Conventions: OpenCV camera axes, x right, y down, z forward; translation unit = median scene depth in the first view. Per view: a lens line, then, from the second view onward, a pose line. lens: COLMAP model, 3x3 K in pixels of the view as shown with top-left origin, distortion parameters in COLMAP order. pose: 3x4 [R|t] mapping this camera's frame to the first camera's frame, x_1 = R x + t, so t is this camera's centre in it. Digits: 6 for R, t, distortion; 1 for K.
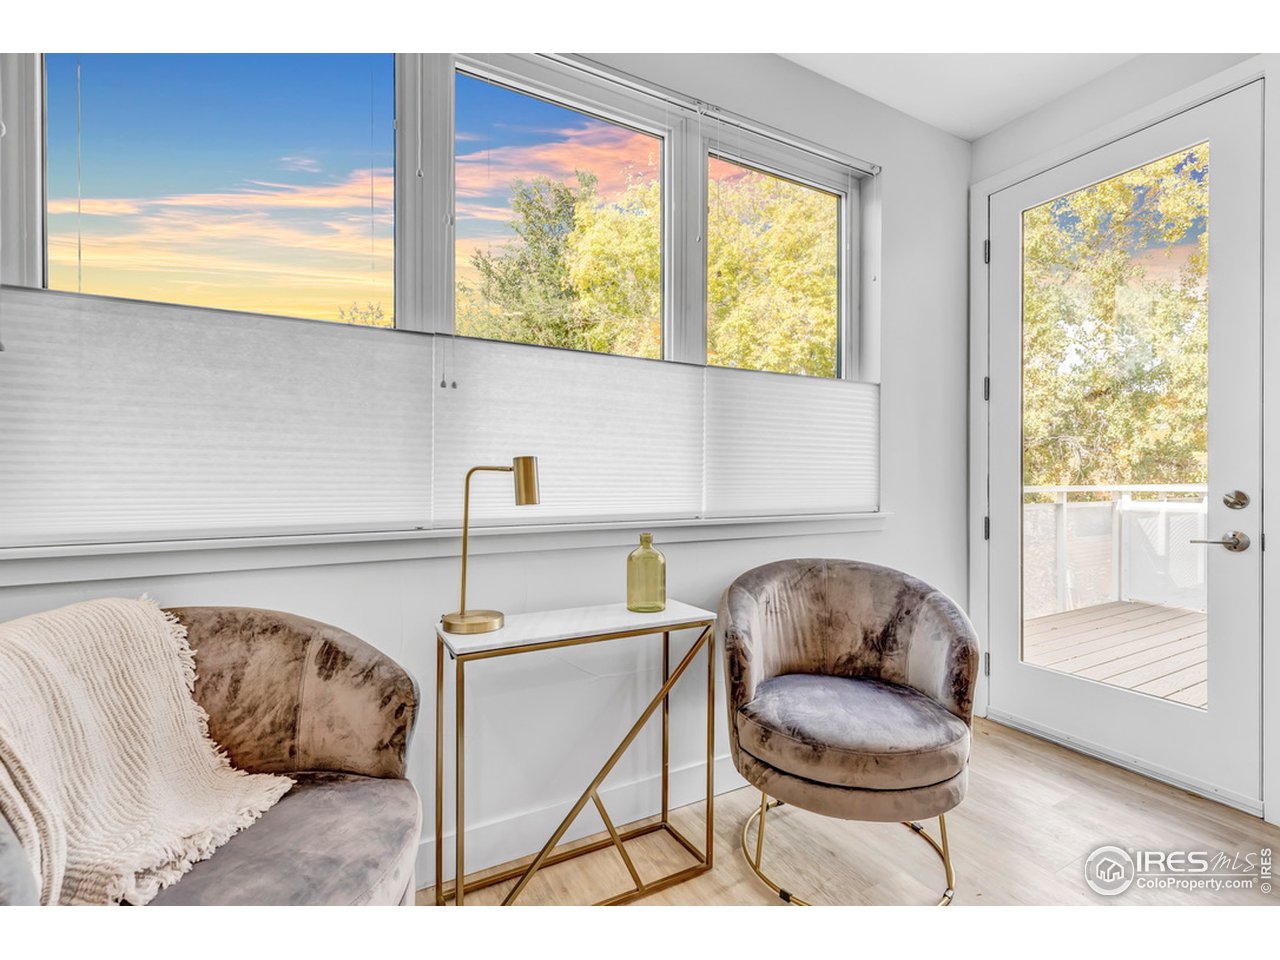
lens RADIAL K [[599.6, 0, 639.8], [0, 599.6, 478.6], [0, 0, 1]] dist [-0.001865, 0.000071]
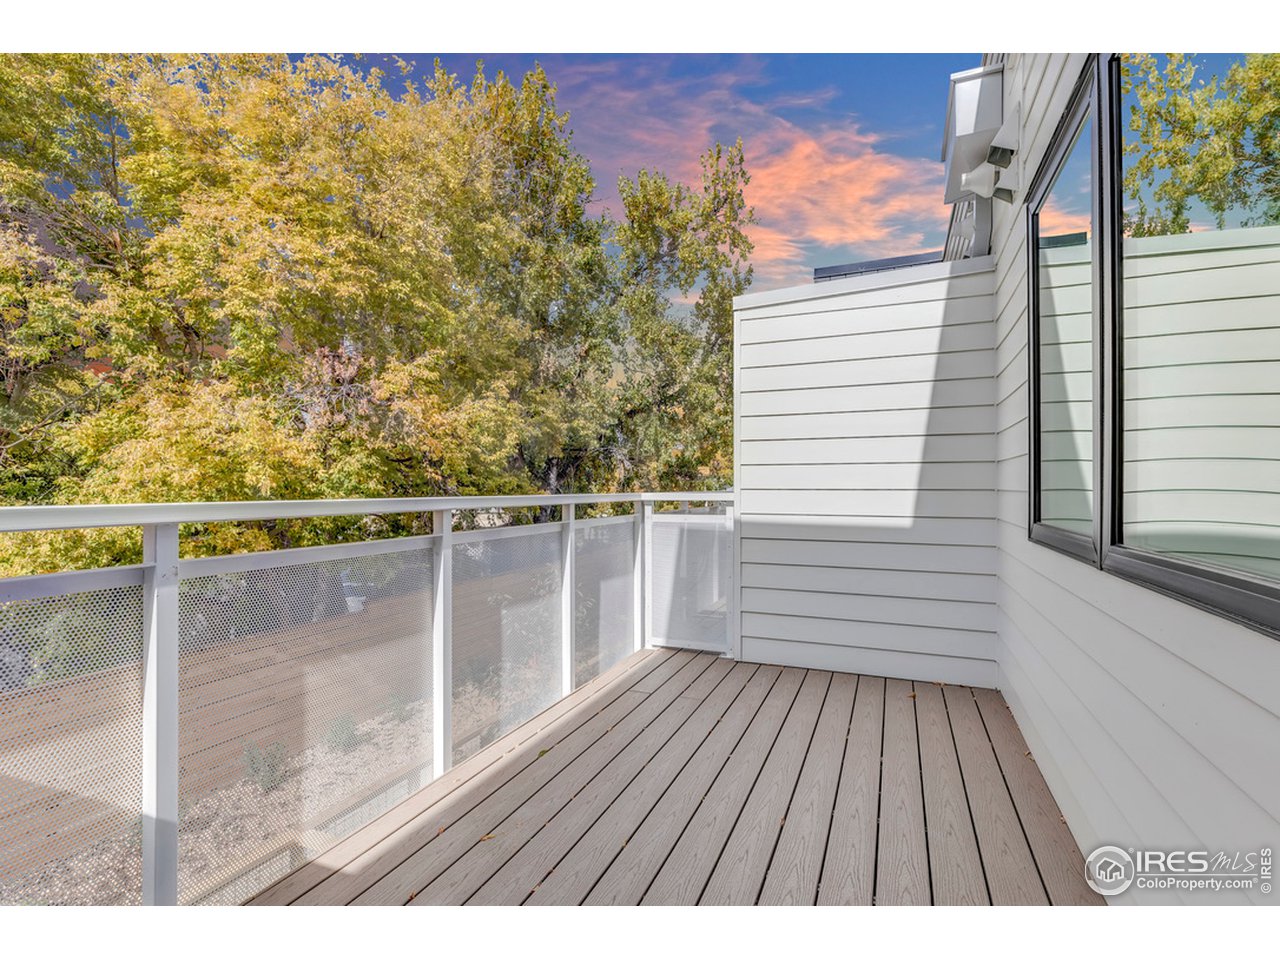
lens RADIAL K [[599.6, 0, 638.8], [0, 599.6, 481.8], [0, 0, 1]] dist [-0.001865, 0.000071]
pose [[0.791528, -0.000838, 0.611132, 0.098250], [0.005227, 0.999972, -0.005398, -0.005565], [-0.611110, 0.007467, 0.791510, 0.130830]]
